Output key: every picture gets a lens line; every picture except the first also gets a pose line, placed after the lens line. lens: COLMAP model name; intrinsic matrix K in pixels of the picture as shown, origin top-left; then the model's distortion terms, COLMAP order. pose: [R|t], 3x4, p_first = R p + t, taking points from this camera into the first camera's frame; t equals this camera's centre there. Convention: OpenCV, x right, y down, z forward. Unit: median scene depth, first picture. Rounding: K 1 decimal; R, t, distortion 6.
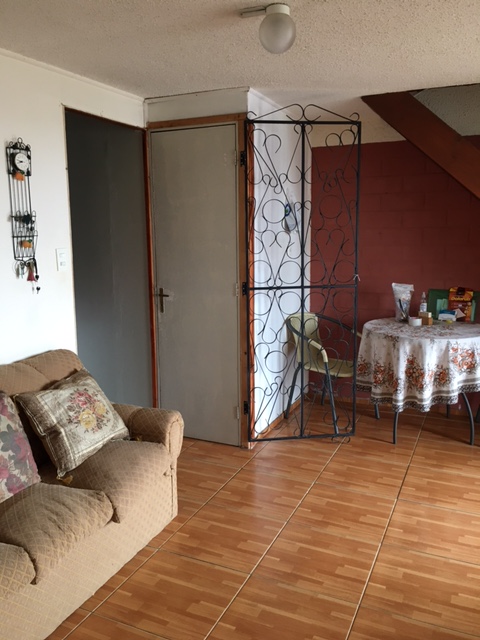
lens RADIAL K [[540.3, 0, 247.6], [0, 540.3, 330.5], [0, 0, 1]] dist [0.068416, -0.092636]
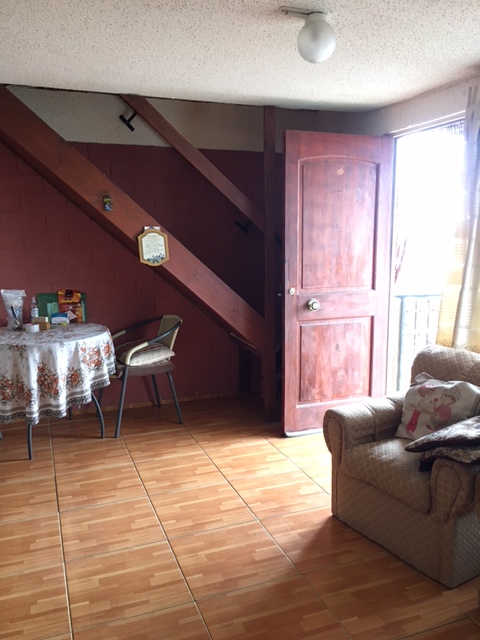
lens RADIAL K [[540.3, 0, 242.7], [0, 540.3, 313.8], [0, 0, 1]] dist [0.068416, -0.092636]
pose [[0.704611, -0.101883, 0.702242, -0.132763], [0.129098, 0.991528, 0.014320, -0.008917], [-0.697752, 0.080568, 0.711794, 0.061975]]
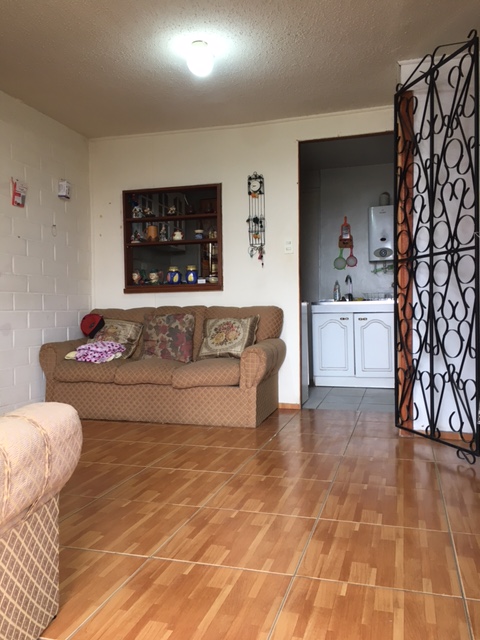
lens RADIAL K [[540.3, 0, 240.5], [0, 540.3, 320.2], [0, 0, 1]] dist [0.068416, -0.092636]
pose [[0.104045, -0.006972, -0.994548, 1.025766], [-0.151276, 0.988230, -0.022753, 0.114569], [0.983001, 0.152818, 0.101766, 0.718374]]
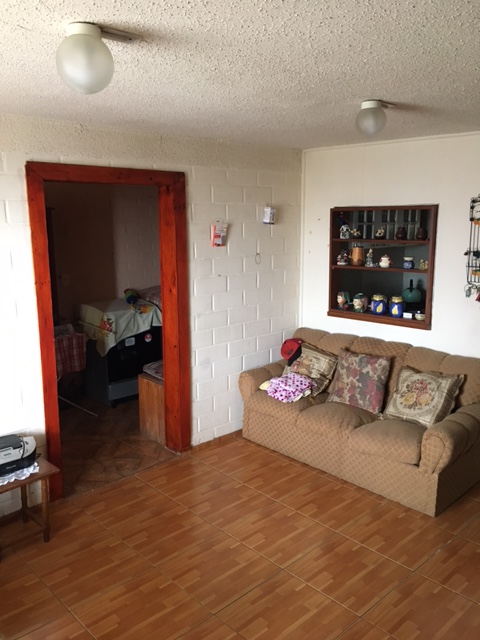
lens RADIAL K [[540.3, 0, 238.6], [0, 540.3, 318.4], [0, 0, 1]] dist [0.068416, -0.092636]
pose [[-0.412495, 0.151105, -0.898340, 0.901549], [-0.152119, 0.960875, 0.231473, -0.234501], [0.898169, 0.232136, -0.373370, 0.869775]]
